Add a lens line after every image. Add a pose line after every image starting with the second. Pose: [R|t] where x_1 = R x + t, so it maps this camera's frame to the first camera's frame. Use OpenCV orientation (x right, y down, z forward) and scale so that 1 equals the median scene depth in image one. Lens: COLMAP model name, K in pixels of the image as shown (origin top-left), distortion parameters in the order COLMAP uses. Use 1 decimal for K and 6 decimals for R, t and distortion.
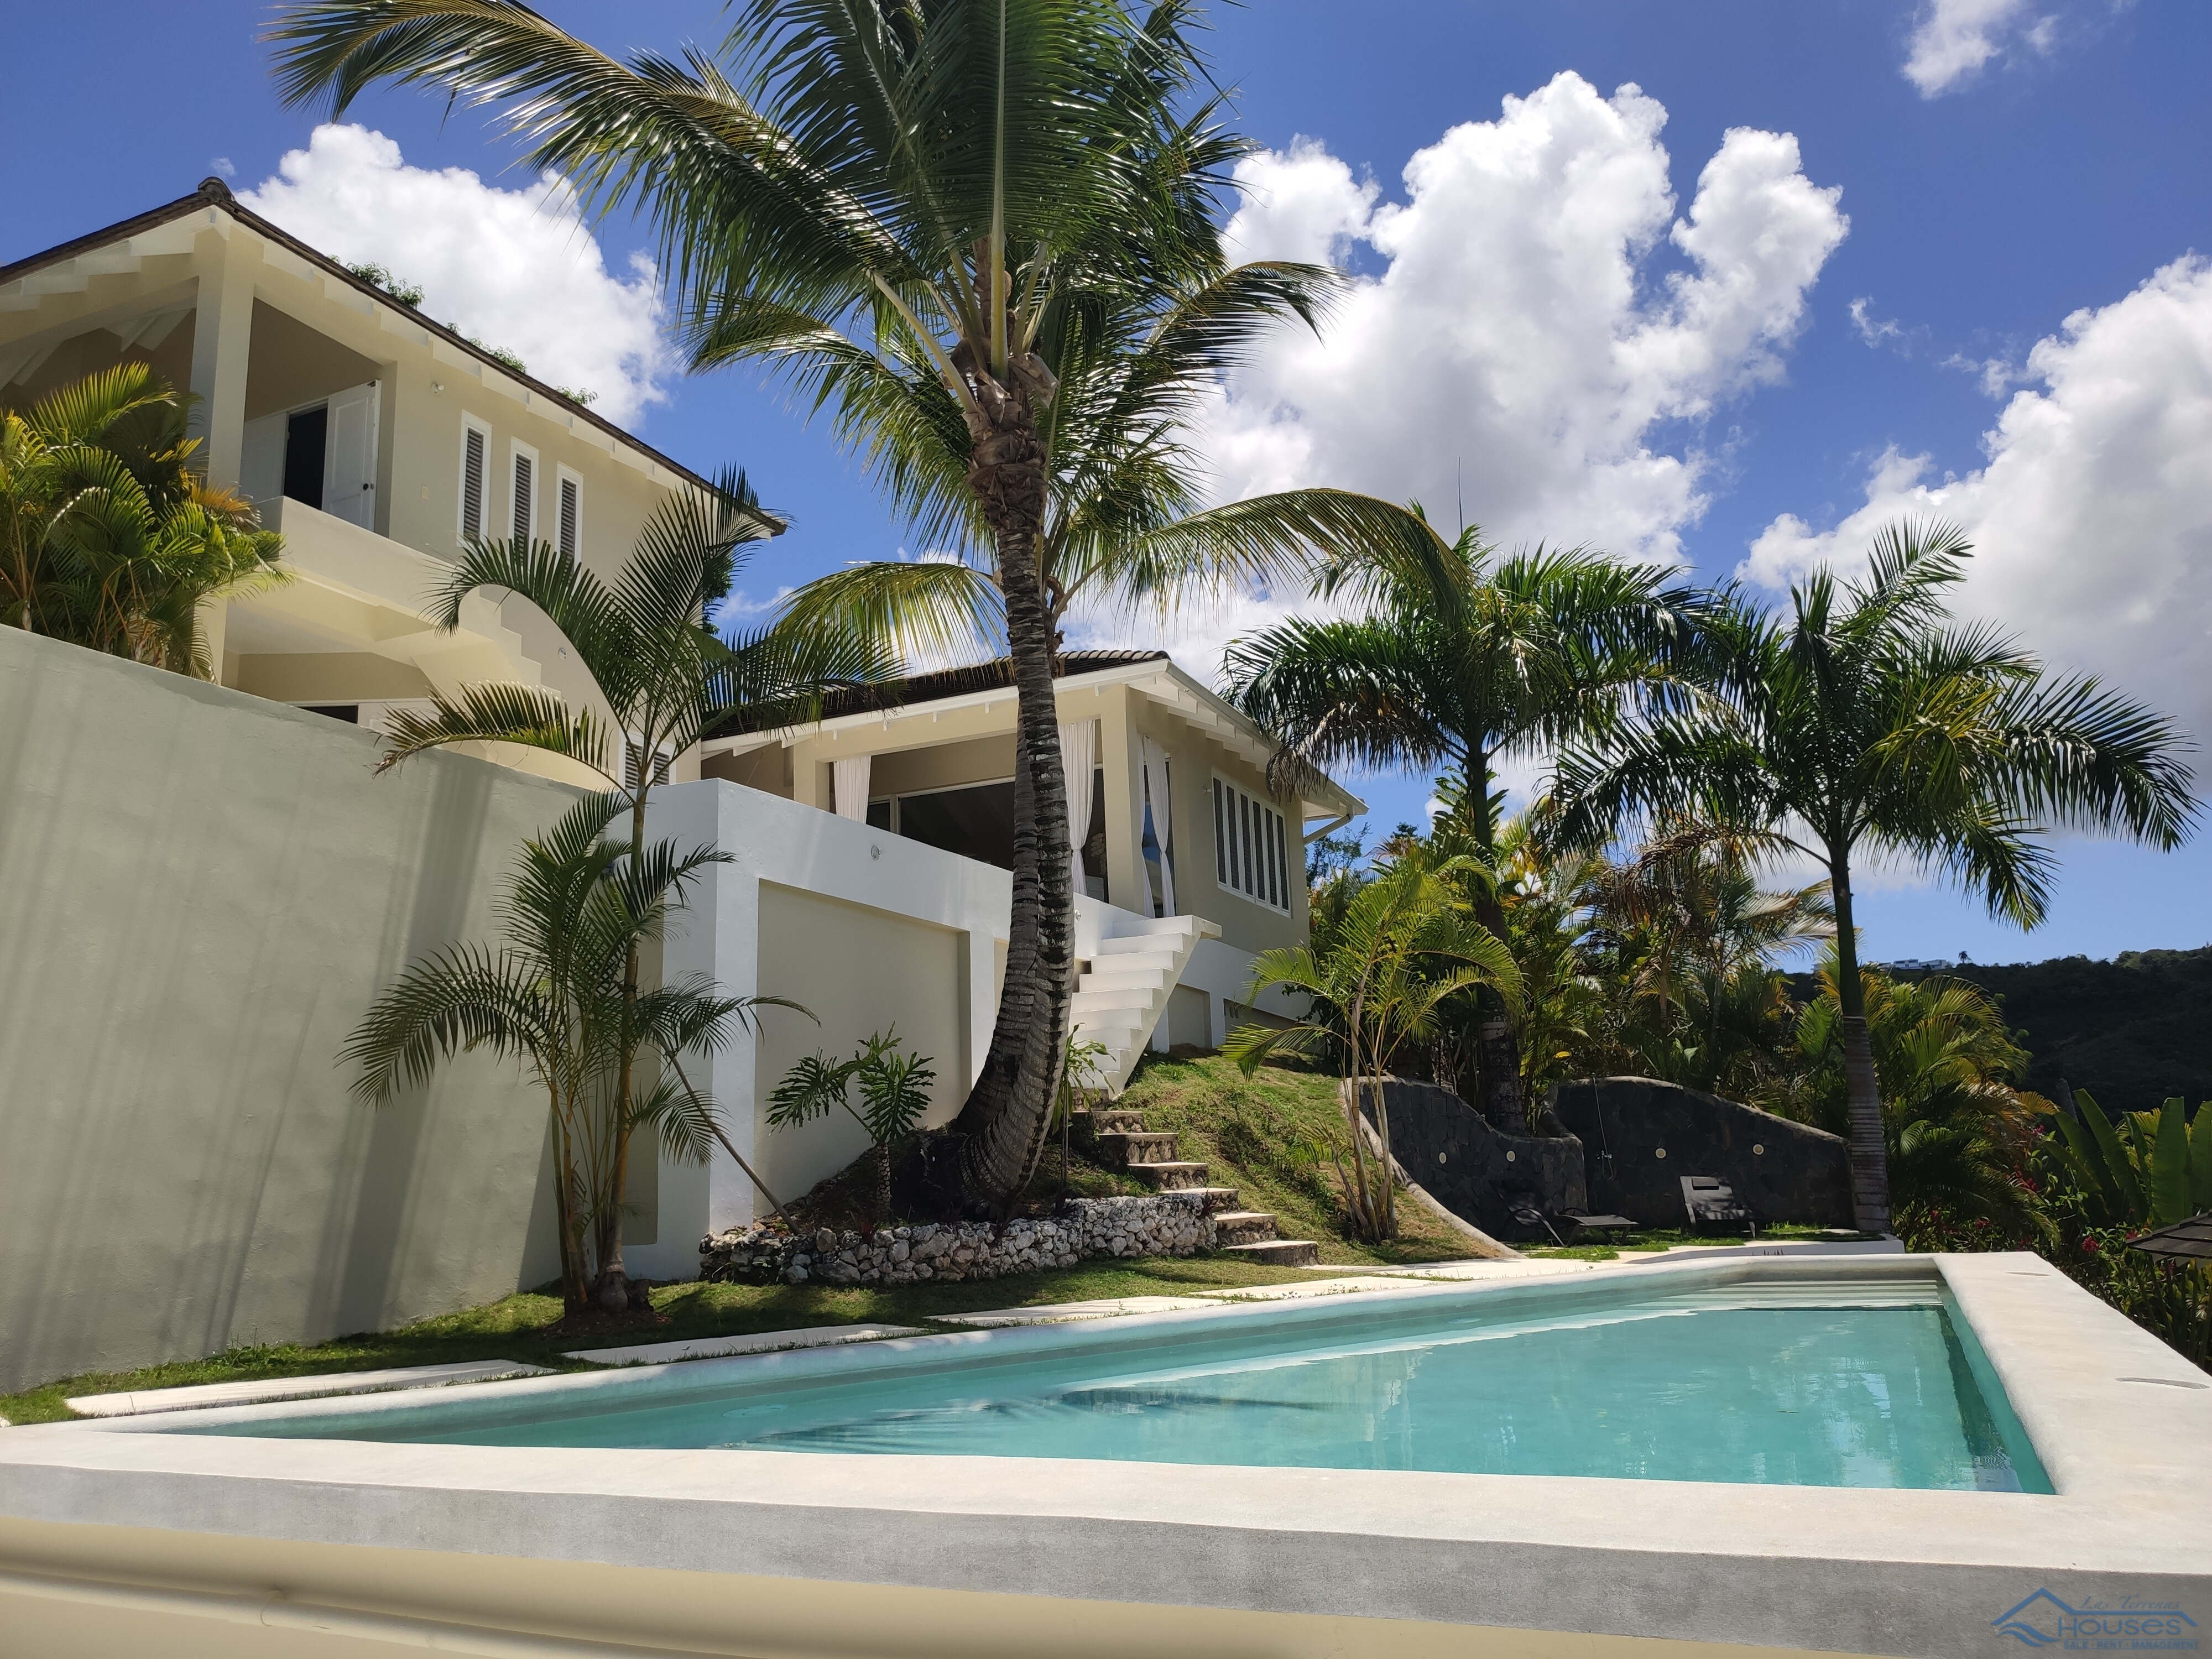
lens RADIAL K [[1693.7, 0, 1098.1], [0, 1693.7, 828.5], [0, 0, 1]] dist [0.074266, -0.106924]
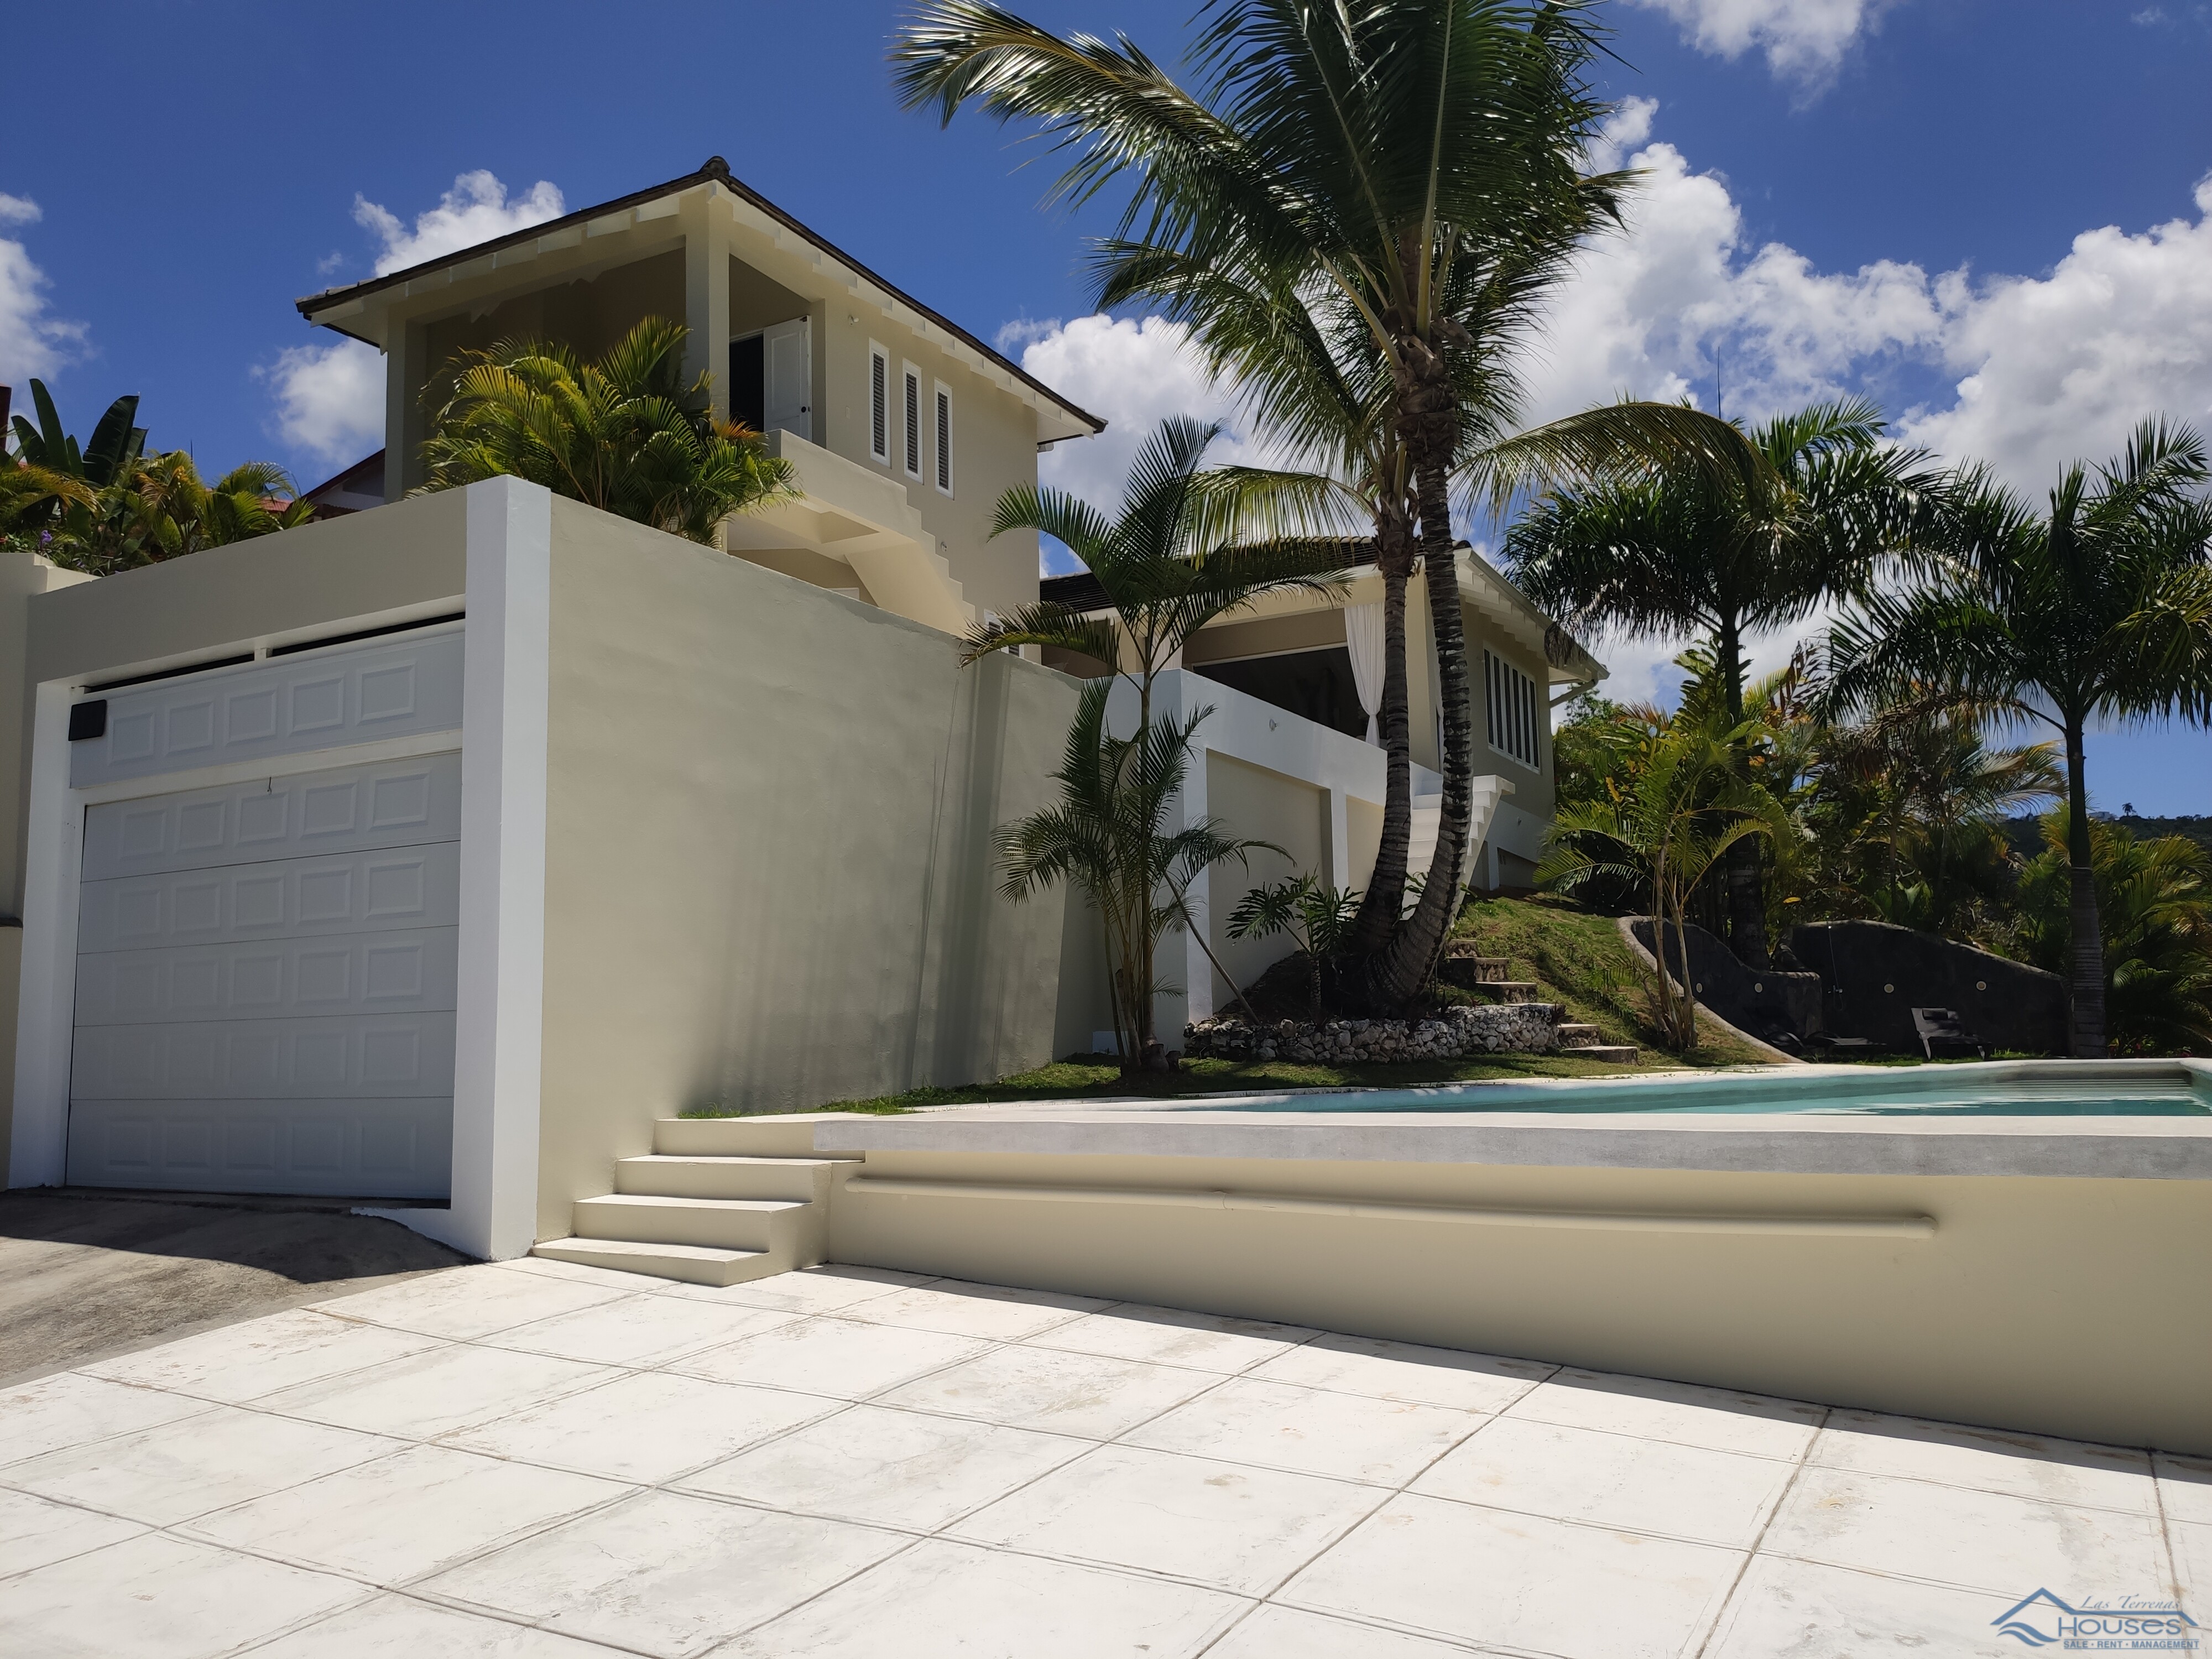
lens RADIAL K [[1693.7, 0, 1087.5], [0, 1693.7, 827.8], [0, 0, 1]] dist [0.074266, -0.106924]
pose [[0.996946, 0.009743, -0.077482, -0.167602], [-0.002691, 0.995884, 0.090599, -0.022052], [0.078046, -0.090114, 0.992869, -0.223331]]
